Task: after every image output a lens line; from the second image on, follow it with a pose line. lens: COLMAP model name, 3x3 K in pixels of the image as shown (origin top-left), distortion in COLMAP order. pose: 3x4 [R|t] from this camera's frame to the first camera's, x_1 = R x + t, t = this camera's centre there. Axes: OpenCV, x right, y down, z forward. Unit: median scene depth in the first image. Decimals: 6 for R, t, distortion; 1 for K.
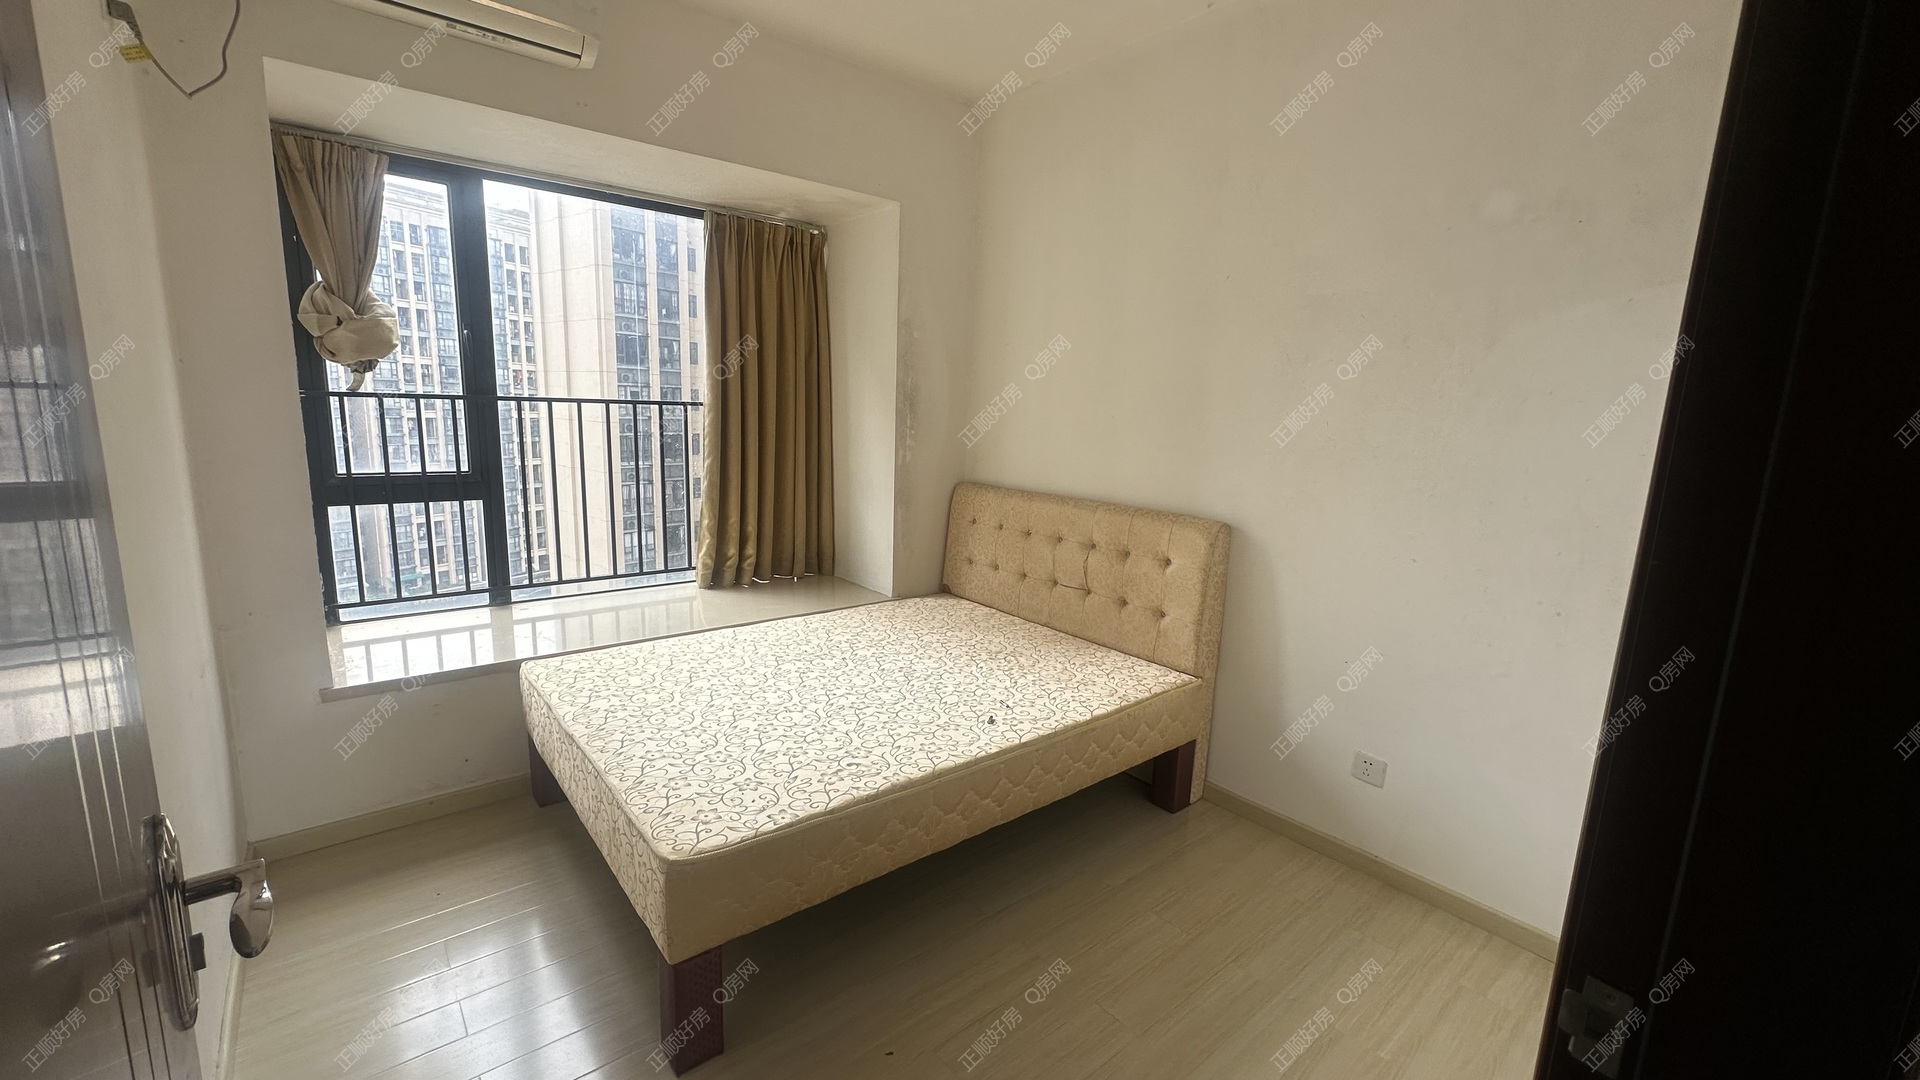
lens RADIAL K [[768.6, 0, 962.3], [0, 768.6, 541.1], [0, 0, 1]] dist [-0.002927, -0.000336]
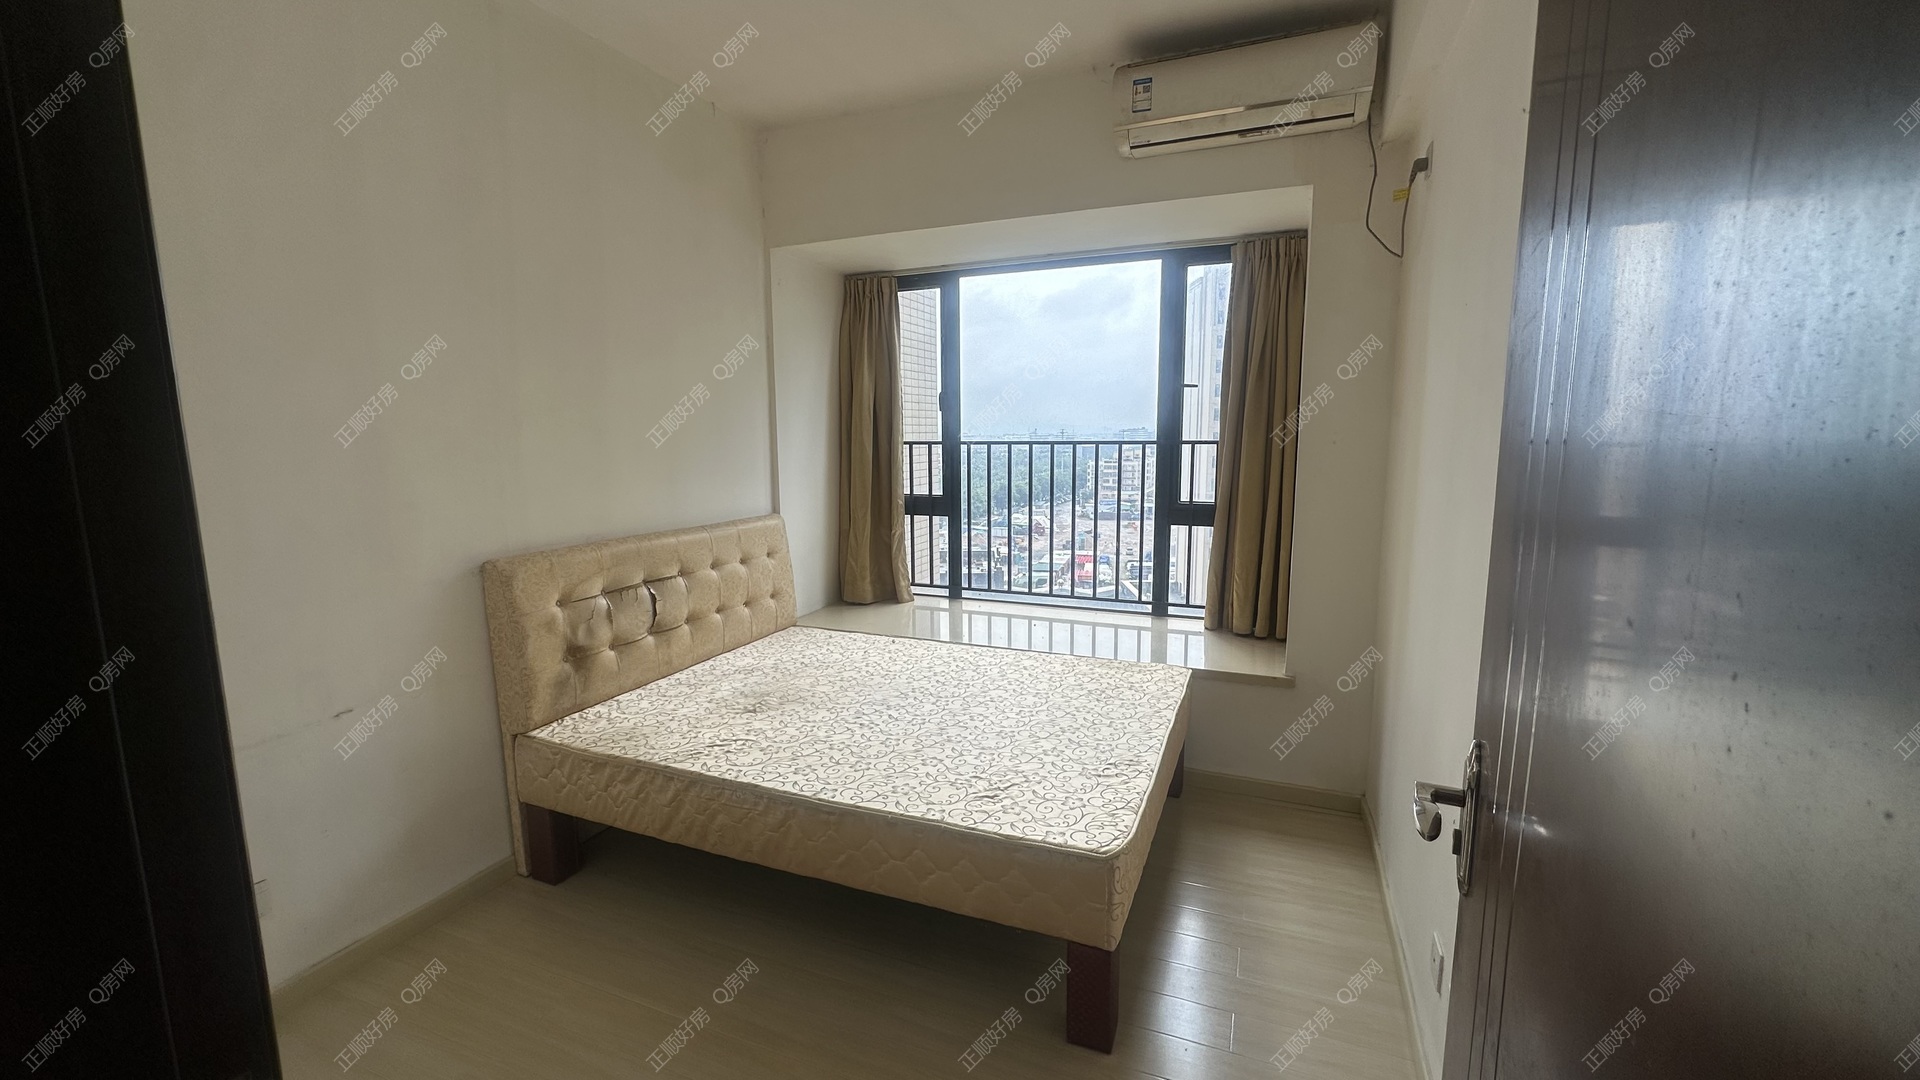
lens RADIAL K [[768.6, 0, 962.3], [0, 768.6, 541.1], [0, 0, 1]] dist [-0.002927, -0.000336]
pose [[0.489807, 0.091107, -0.867058, 0.543997], [-0.131622, 0.990853, 0.029761, -0.055784], [0.861838, 0.099547, 0.497318, 0.364721]]
